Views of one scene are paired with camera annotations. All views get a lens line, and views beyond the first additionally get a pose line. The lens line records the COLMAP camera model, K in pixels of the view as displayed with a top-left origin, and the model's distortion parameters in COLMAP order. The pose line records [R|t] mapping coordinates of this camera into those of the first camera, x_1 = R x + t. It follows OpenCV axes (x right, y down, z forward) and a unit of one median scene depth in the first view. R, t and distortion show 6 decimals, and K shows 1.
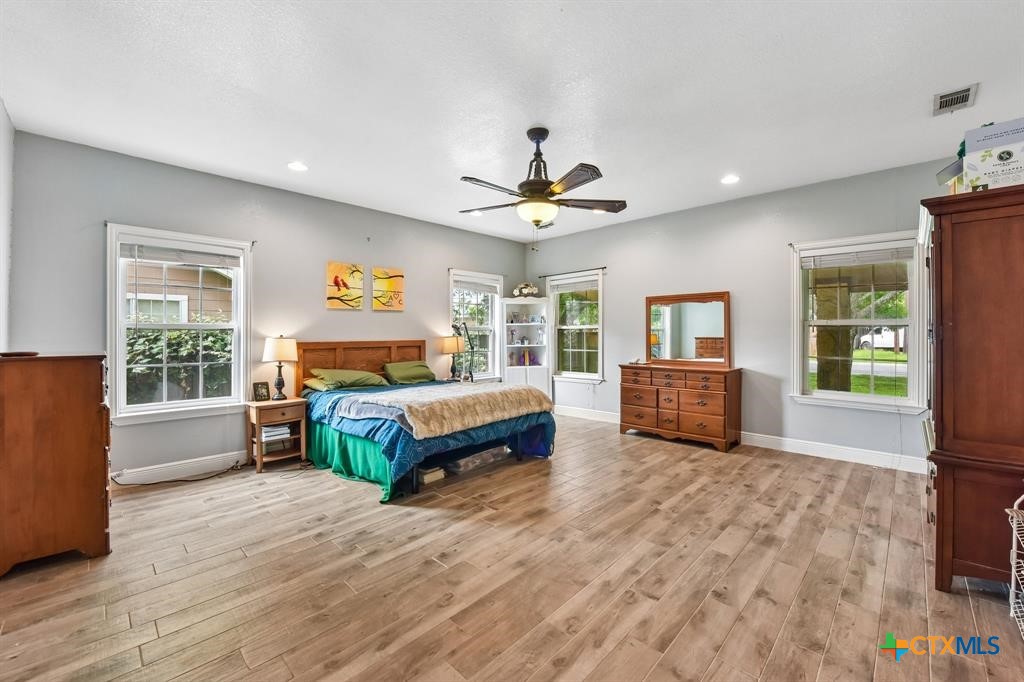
lens RADIAL K [[421.7, 0, 514.3], [0, 421.7, 349.2], [0, 0, 1]] dist [-0.001483, -0.000588]
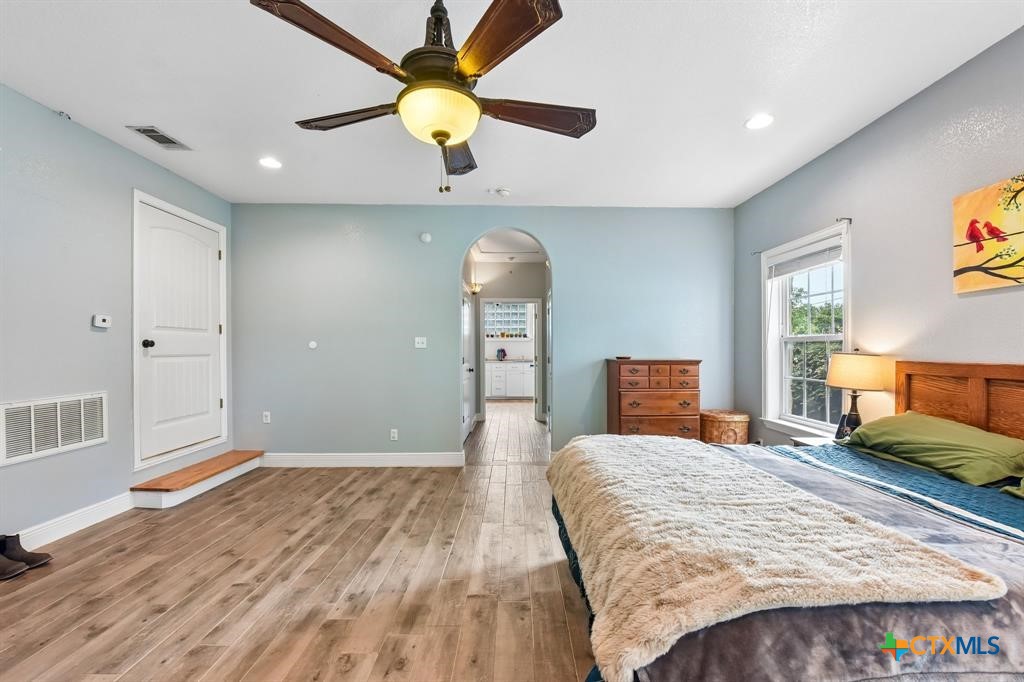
lens RADIAL K [[421.7, 0, 514.3], [0, 421.7, 349.2], [0, 0, 1]] dist [-0.001483, -0.000588]
pose [[-0.715012, 0.004215, -0.699100, 0.441299], [-0.026363, 0.999108, 0.032986, -0.063498], [0.698615, 0.042016, -0.714263, 1.726275]]
